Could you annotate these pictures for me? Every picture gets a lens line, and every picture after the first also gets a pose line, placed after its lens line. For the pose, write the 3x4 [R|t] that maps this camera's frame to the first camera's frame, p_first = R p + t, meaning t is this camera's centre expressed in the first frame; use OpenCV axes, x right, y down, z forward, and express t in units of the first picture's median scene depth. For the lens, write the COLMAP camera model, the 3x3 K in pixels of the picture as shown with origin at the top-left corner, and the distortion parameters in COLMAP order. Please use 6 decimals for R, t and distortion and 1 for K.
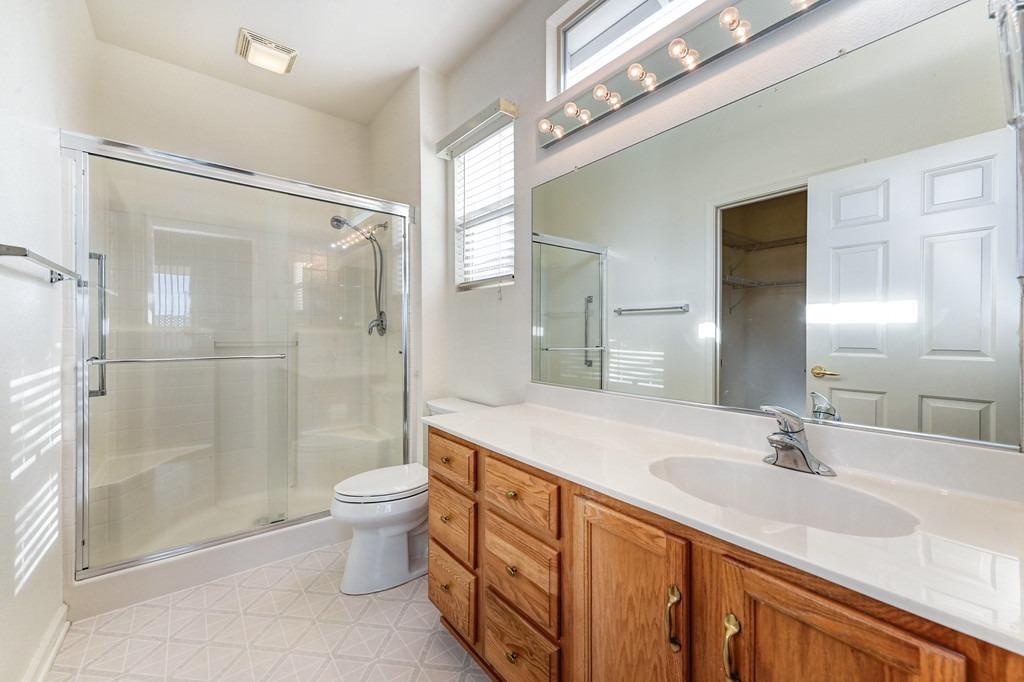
lens RADIAL K [[404.4, 0, 513.0], [0, 404.4, 341.7], [0, 0, 1]] dist [0.003001, -0.000266]
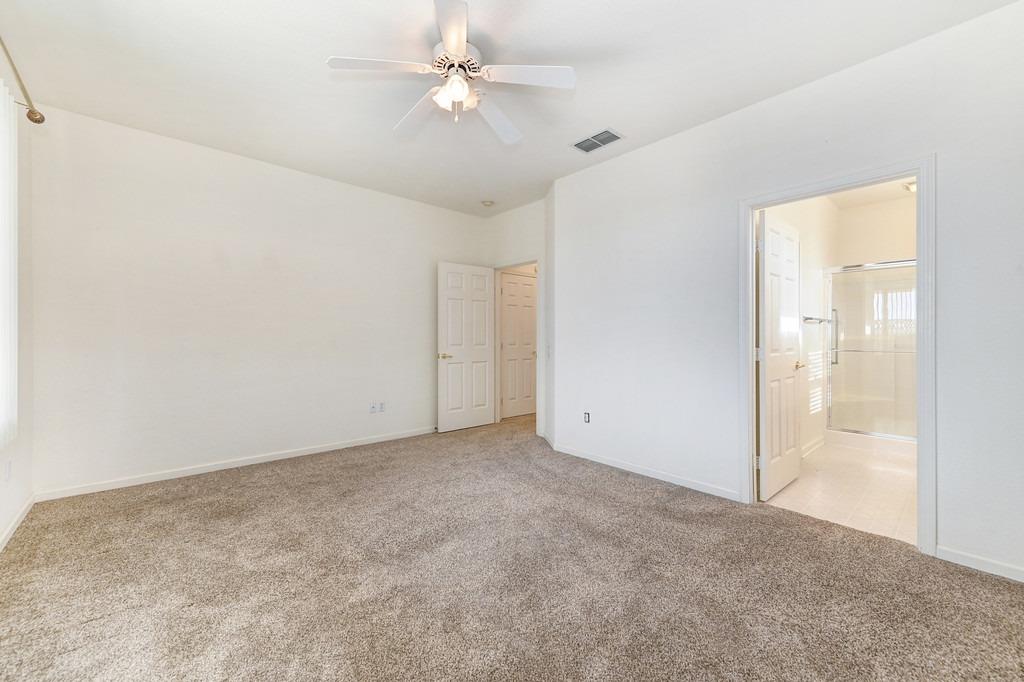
lens RADIAL K [[404.4, 0, 513.0], [0, 404.4, 341.7], [0, 0, 1]] dist [0.003001, -0.000266]
pose [[0.079729, -0.010292, -0.996763, 1.367453], [-0.020298, 0.999723, -0.011946, 0.065803], [0.996610, 0.021185, 0.079498, -1.231227]]
